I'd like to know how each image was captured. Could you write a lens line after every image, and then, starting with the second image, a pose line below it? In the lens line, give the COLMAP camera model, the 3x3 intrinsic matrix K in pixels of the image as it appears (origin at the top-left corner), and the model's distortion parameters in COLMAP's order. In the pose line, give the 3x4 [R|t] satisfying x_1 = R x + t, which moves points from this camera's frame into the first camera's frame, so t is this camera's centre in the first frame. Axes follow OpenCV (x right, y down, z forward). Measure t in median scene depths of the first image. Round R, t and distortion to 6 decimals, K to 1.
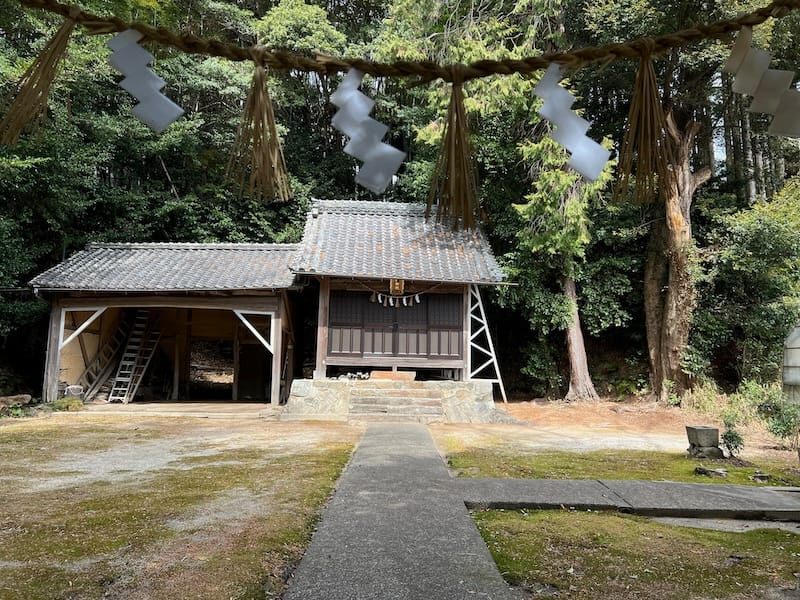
lens RADIAL K [[599.0, 0, 400.0], [0, 599.0, 300.0], [0, 0, 1]] dist [0.091088, -0.000203]
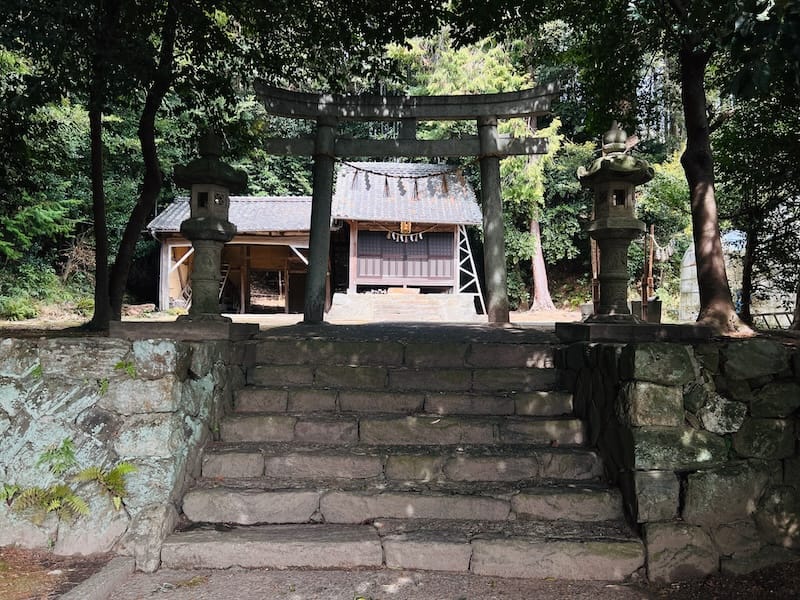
lens RADIAL K [[599.0, 0, 400.0], [0, 599.0, 300.0], [0, 0, 1]] dist [0.091088, -0.000203]
pose [[0.999789, -0.009203, -0.018359, 0.005068], [0.010724, 0.996363, 0.084529, 0.027404], [0.017514, -0.084708, 0.996252, -0.393999]]
